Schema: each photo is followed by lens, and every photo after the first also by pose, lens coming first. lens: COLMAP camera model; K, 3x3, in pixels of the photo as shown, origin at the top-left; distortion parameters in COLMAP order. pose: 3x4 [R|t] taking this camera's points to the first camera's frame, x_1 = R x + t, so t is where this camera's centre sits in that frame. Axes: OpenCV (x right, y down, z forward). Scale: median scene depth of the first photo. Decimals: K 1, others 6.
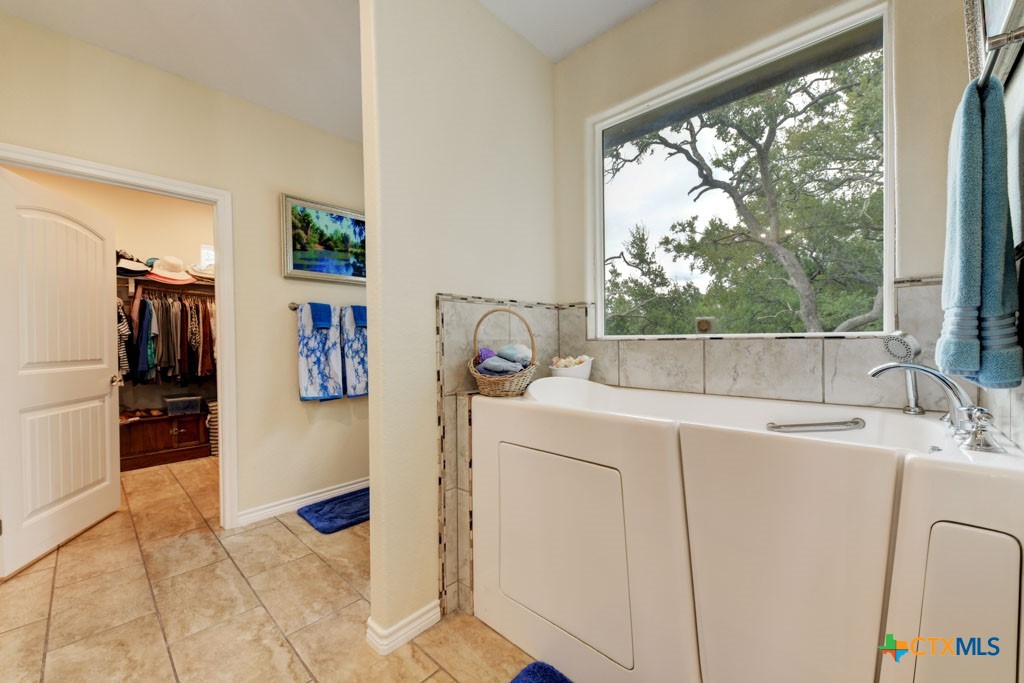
lens RADIAL K [[409.4, 0, 518.5], [0, 409.4, 339.7], [0, 0, 1]] dist [0.012831, -0.006532]
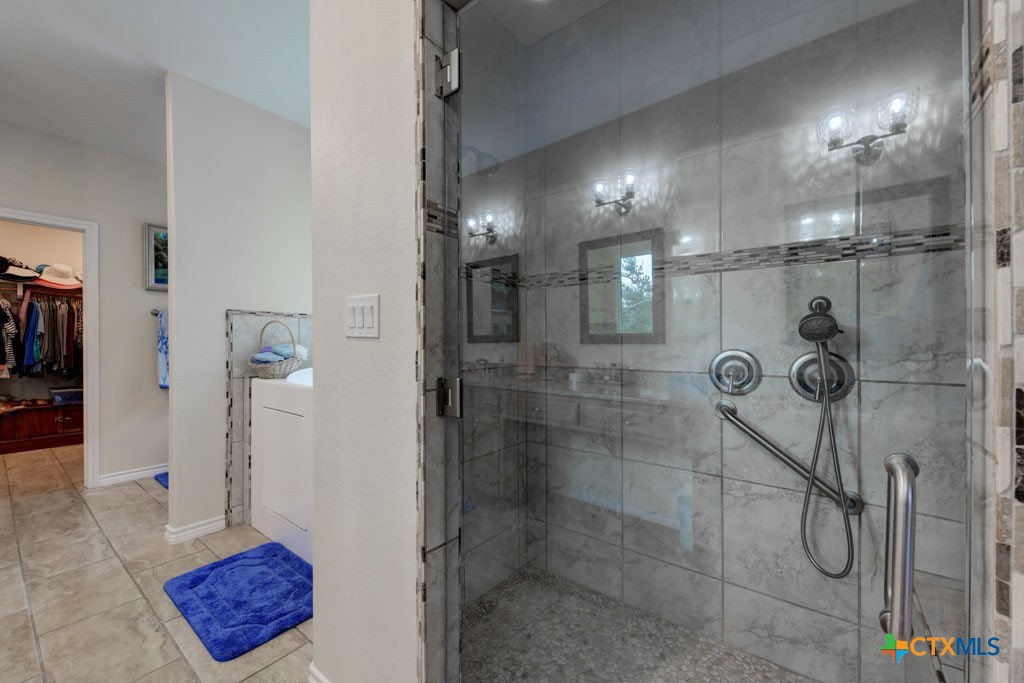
lens RADIAL K [[409.4, 0, 519.9], [0, 409.4, 338.0], [0, 0, 1]] dist [0.012831, -0.006532]
pose [[0.994629, 0.011742, 0.102831, 0.449054], [-0.010846, 0.999898, -0.009268, -0.004295], [-0.102930, 0.008103, 0.994656, -0.379090]]
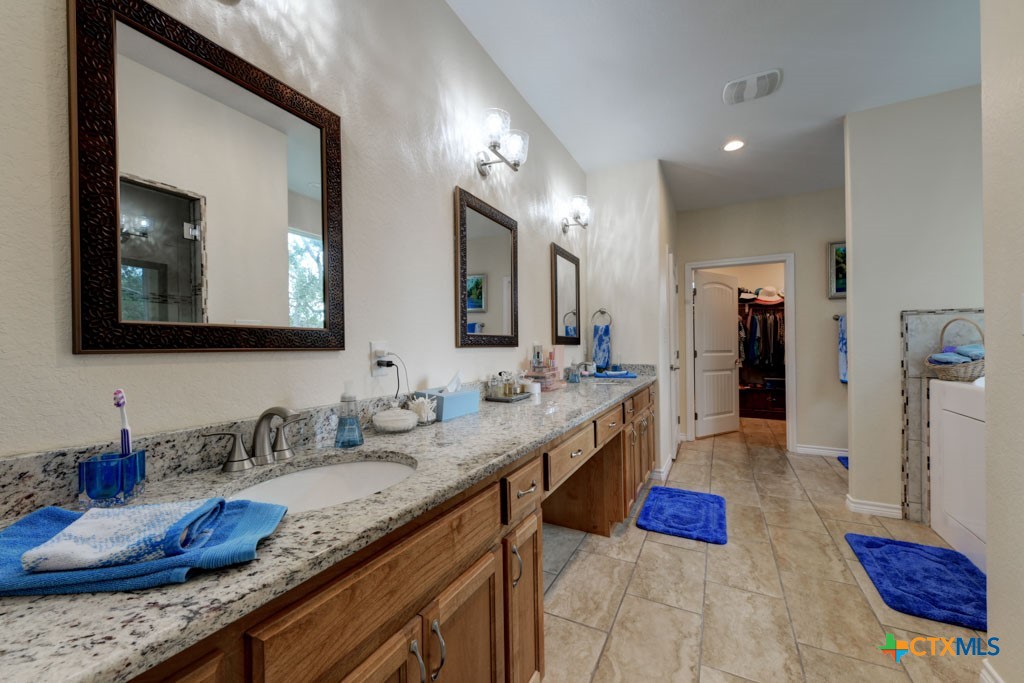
lens RADIAL K [[409.4, 0, 506.2], [0, 409.4, 346.4], [0, 0, 1]] dist [0.012831, -0.006532]
pose [[0.269560, 0.013480, -0.962889, 0.573950], [0.002287, 0.999890, 0.014638, -0.003028], [0.962981, -0.006148, 0.269500, -0.551971]]
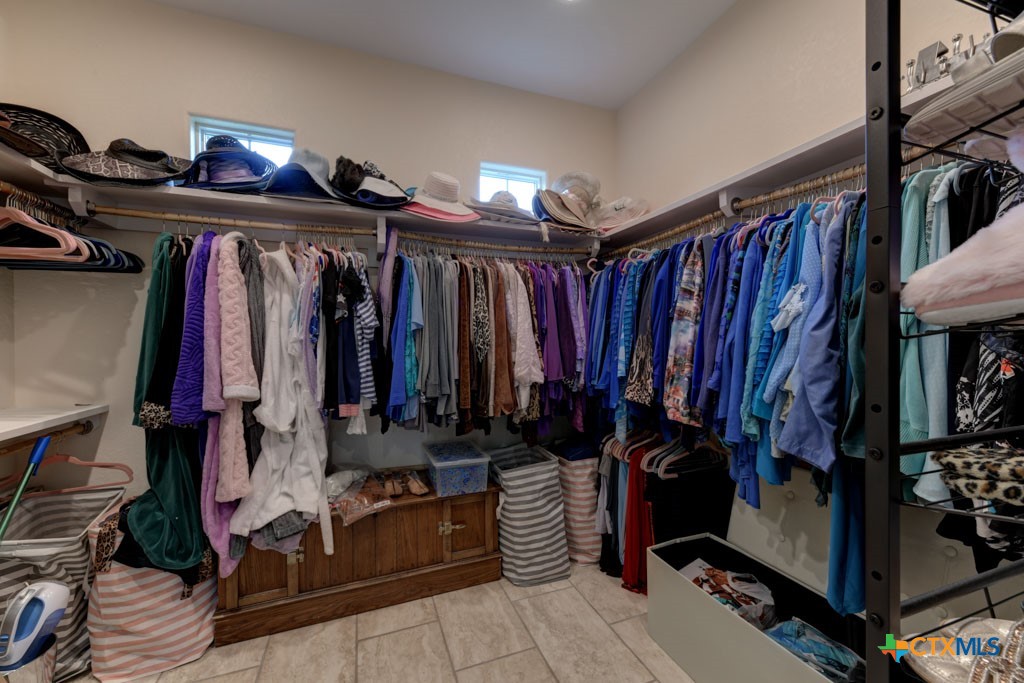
lens RADIAL K [[409.4, 0, 509.5], [0, 409.4, 337.7], [0, 0, 1]] dist [0.012831, -0.006532]
pose [[0.892129, 0.005394, -0.451749, -0.822164], [-0.007216, 0.999971, -0.002309, 0.001145], [0.451724, 0.005320, 0.892142, 0.897063]]
